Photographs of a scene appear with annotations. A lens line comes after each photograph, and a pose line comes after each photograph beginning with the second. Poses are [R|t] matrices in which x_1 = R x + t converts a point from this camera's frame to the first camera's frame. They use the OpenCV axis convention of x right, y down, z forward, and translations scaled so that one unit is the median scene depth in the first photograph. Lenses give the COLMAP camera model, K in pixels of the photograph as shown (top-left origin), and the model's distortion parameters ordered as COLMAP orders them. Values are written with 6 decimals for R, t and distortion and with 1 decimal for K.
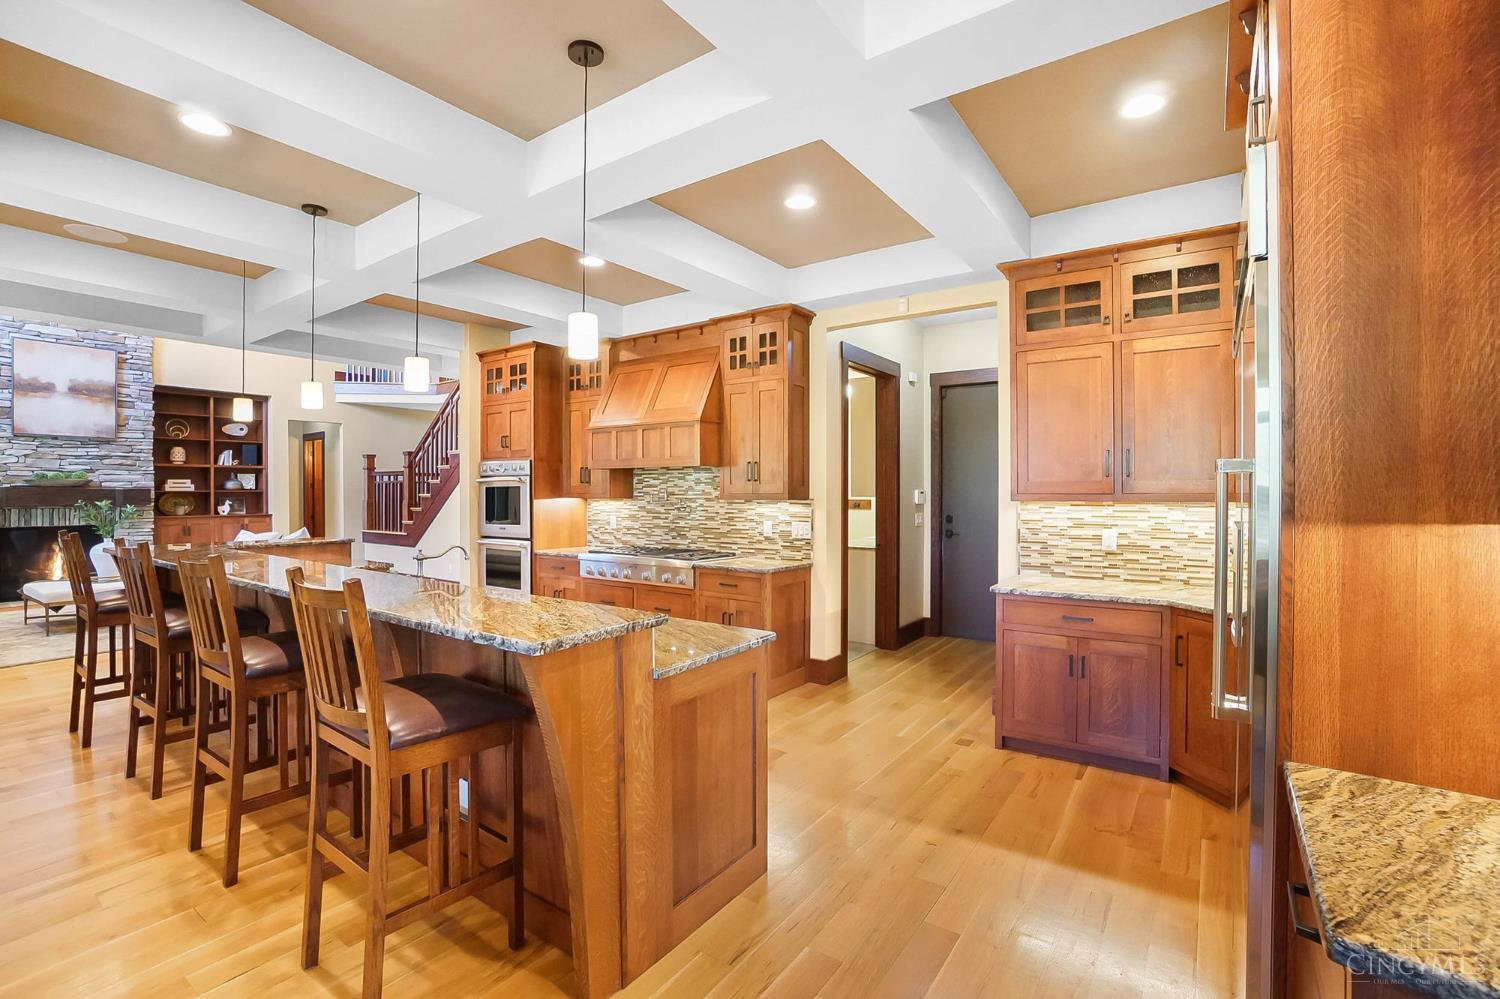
lens RADIAL K [[658.2, 0, 744.7], [0, 658.2, 491.5], [0, 0, 1]] dist [0.000326, 0.000039]
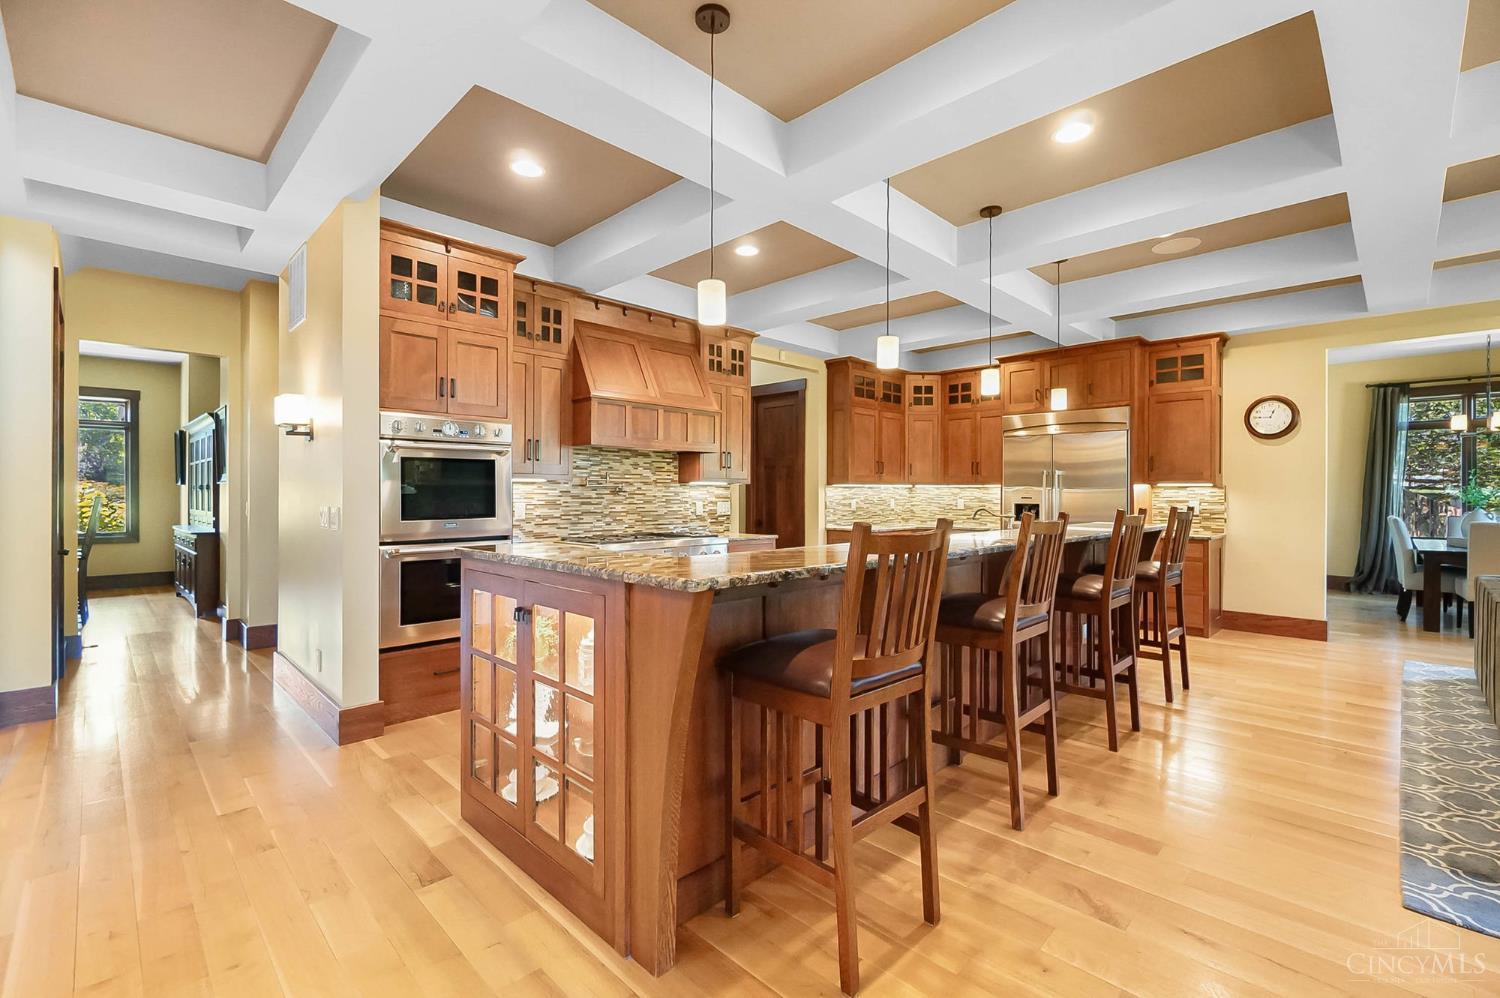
lens RADIAL K [[658.2, 0, 742.9], [0, 658.2, 500.0], [0, 0, 1]] dist [0.000326, 0.000039]
pose [[0.162668, -0.004124, 0.986672, -1.044309], [0.001687, 0.999991, 0.003902, 0.034297], [-0.986679, 0.001029, 0.162673, 0.685320]]
